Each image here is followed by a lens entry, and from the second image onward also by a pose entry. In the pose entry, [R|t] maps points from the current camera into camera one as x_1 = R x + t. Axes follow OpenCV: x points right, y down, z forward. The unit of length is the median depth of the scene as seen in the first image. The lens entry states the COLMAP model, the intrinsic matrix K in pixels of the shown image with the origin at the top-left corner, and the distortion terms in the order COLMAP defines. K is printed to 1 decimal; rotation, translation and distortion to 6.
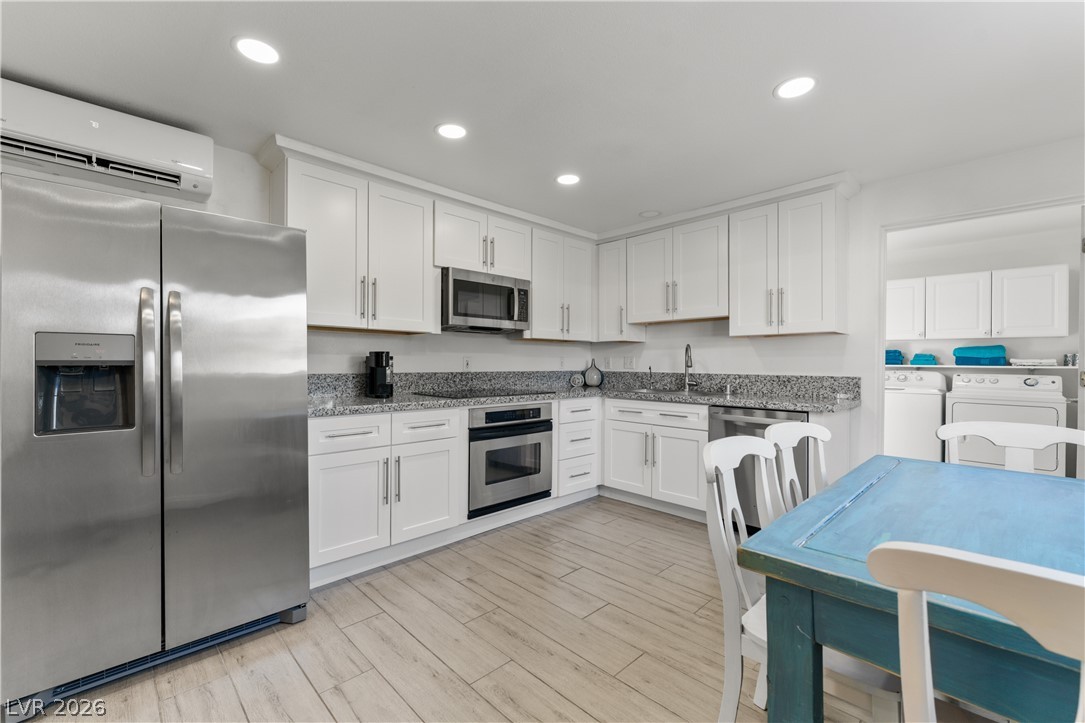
lens RADIAL K [[452.7, 0, 542.5], [0, 452.7, 361.5], [0, 0, 1]] dist [0.000507, -0.000099]
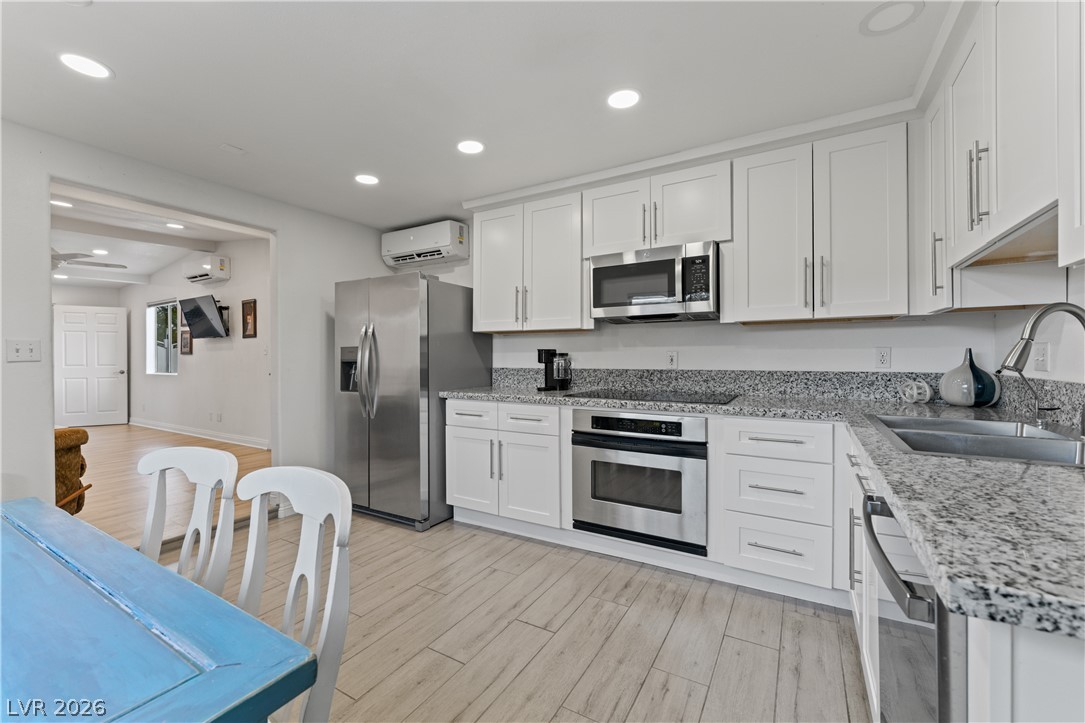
lens RADIAL K [[449.8, 0, 541.7], [0, 449.8, 358.5], [0, 0, 1]] dist [-0.000390, -0.000052]
pose [[0.263973, -0.001982, -0.964528, 0.813234], [0.008695, 0.999962, 0.000325, 0.000757], [0.964491, -0.008473, 0.263981, 0.800542]]
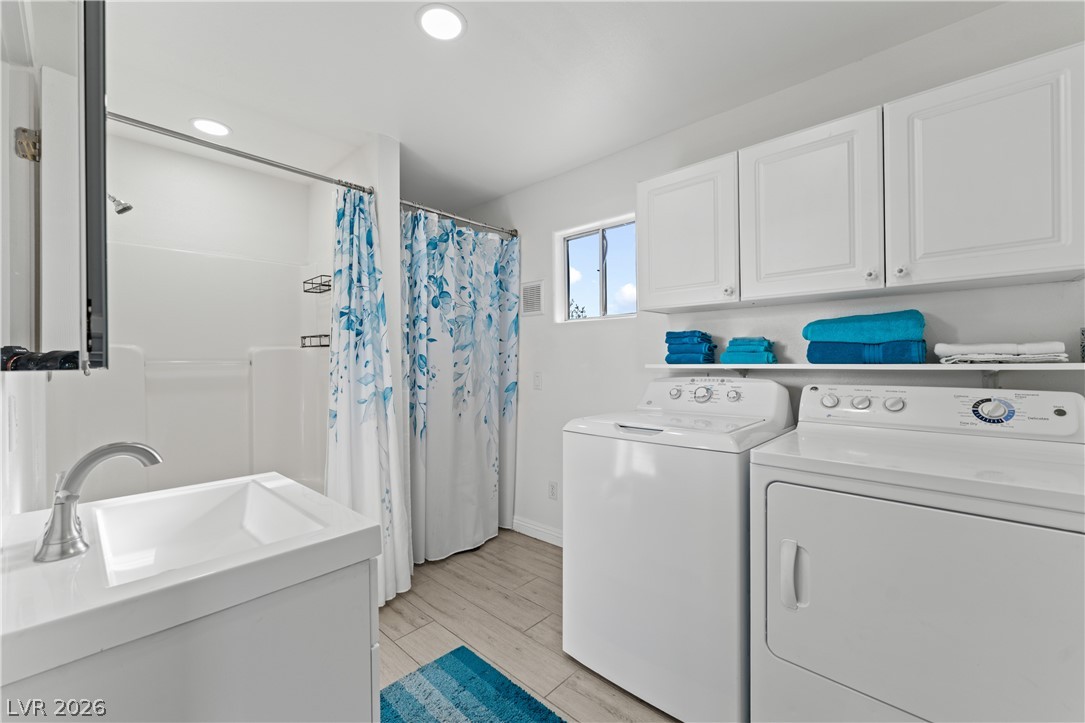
lens RADIAL K [[429.3, 0, 542.5], [0, 429.3, 361.5], [0, 0, 1]] dist [-0.000653, -0.000188]
pose [[0.998429, -0.012114, 0.054709, 0.073161], [0.012312, 0.999919, -0.003291, 0.000554], [-0.054665, 0.003959, 0.998497, 0.070474]]
